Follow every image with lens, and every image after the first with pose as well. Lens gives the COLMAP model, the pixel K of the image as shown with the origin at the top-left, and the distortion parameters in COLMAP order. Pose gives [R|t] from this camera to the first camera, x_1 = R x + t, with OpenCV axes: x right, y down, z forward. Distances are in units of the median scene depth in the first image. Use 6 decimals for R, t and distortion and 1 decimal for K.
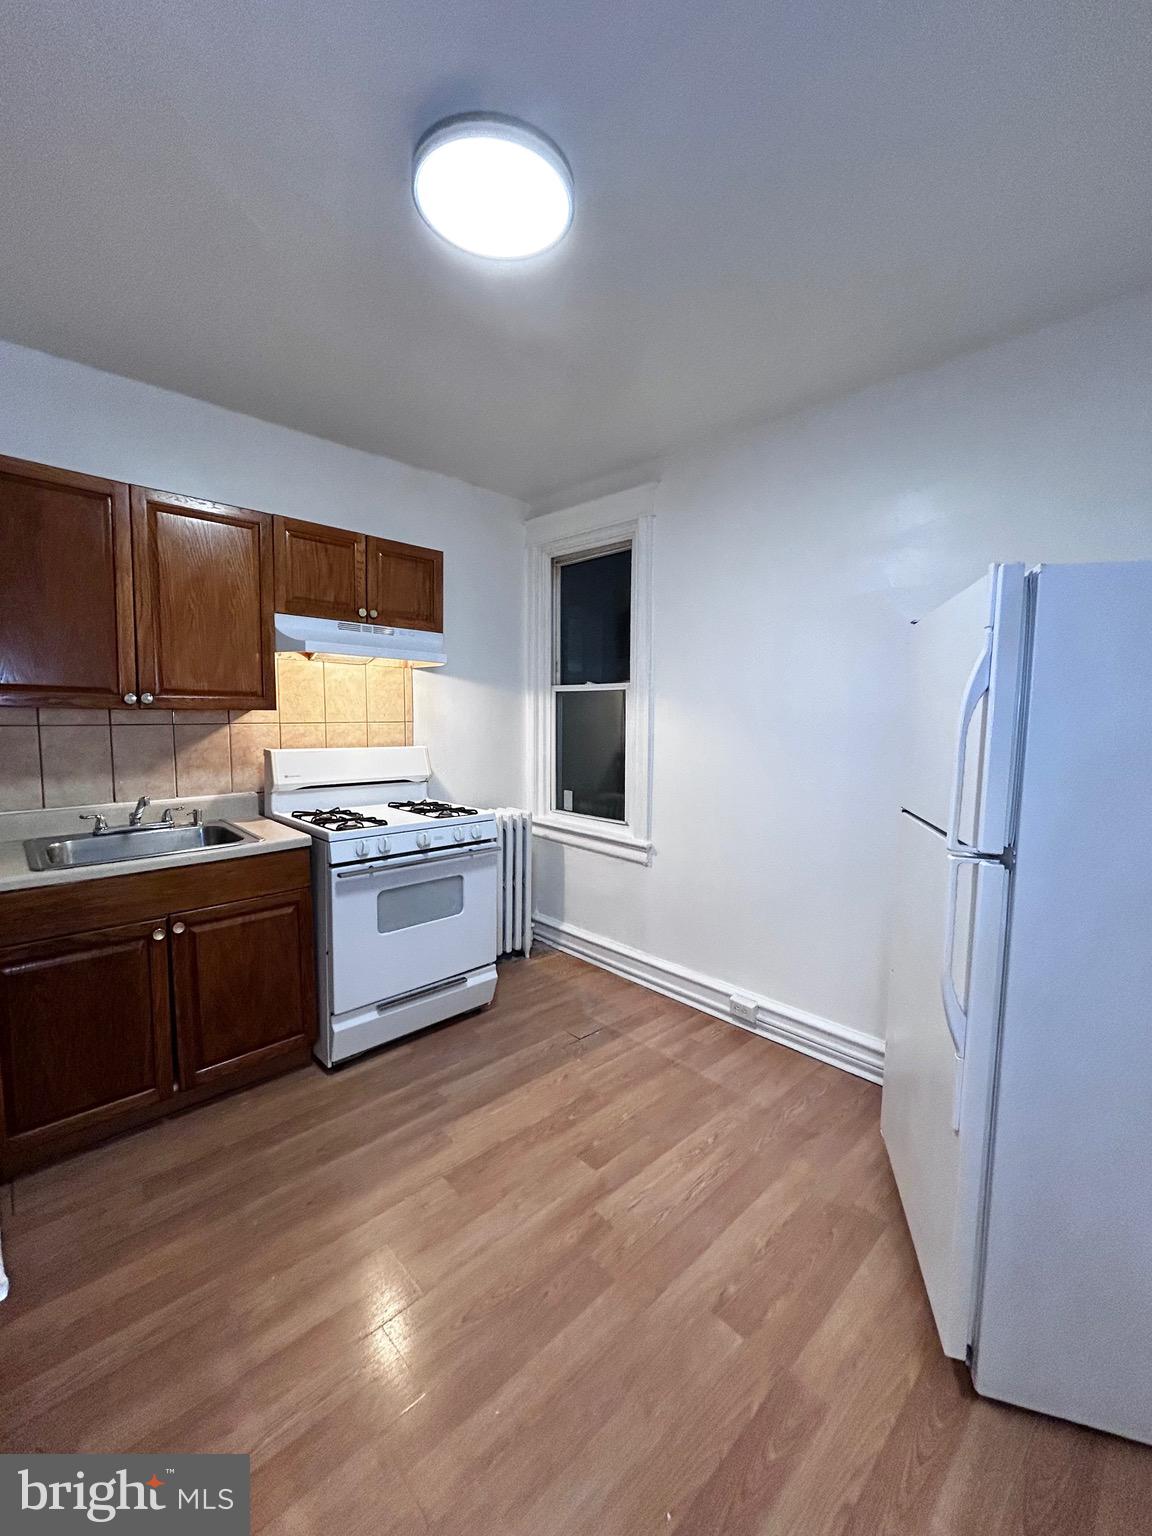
lens RADIAL K [[624.5, 0, 577.9], [0, 624.5, 765.2], [0, 0, 1]] dist [-0.001075, 0.000704]
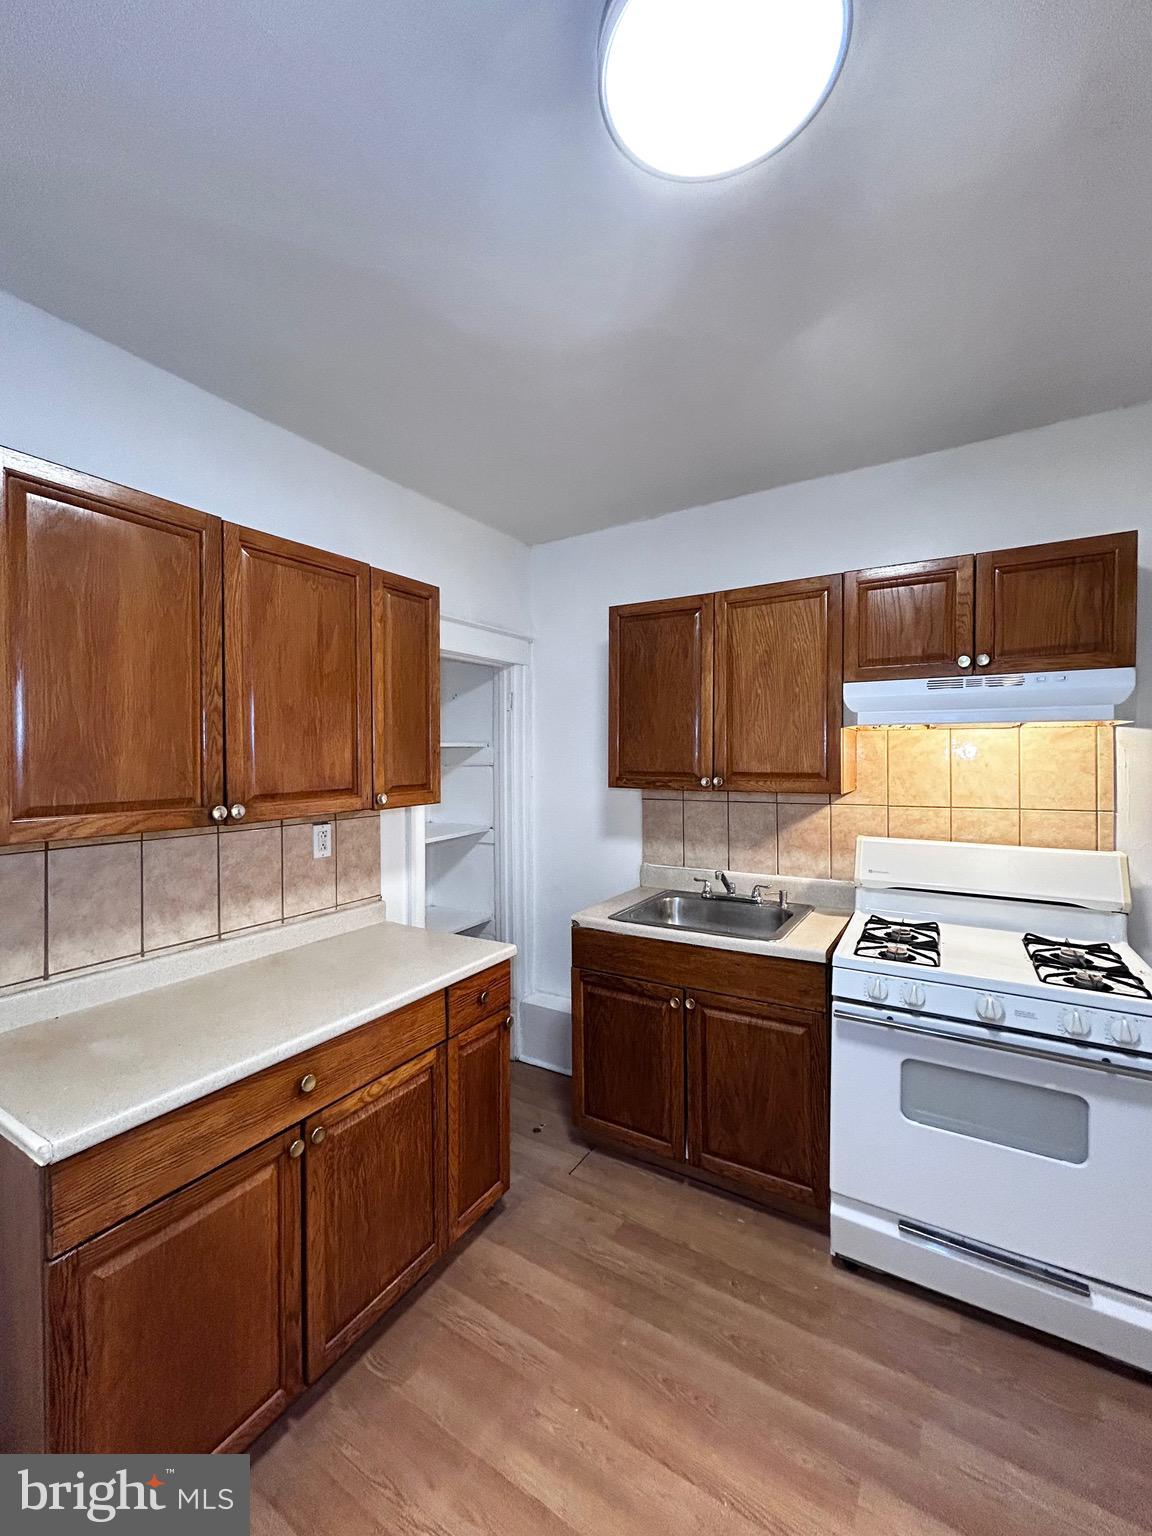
lens RADIAL K [[621.6, 0, 577.8], [0, 621.6, 765.4], [0, 0, 1]] dist [-0.001917, 0.000528]
pose [[0.248226, 0.000479, -0.968702, 0.283462], [-0.072963, 0.997168, -0.018204, -0.092179], [0.965950, 0.075199, 0.247558, 0.465007]]
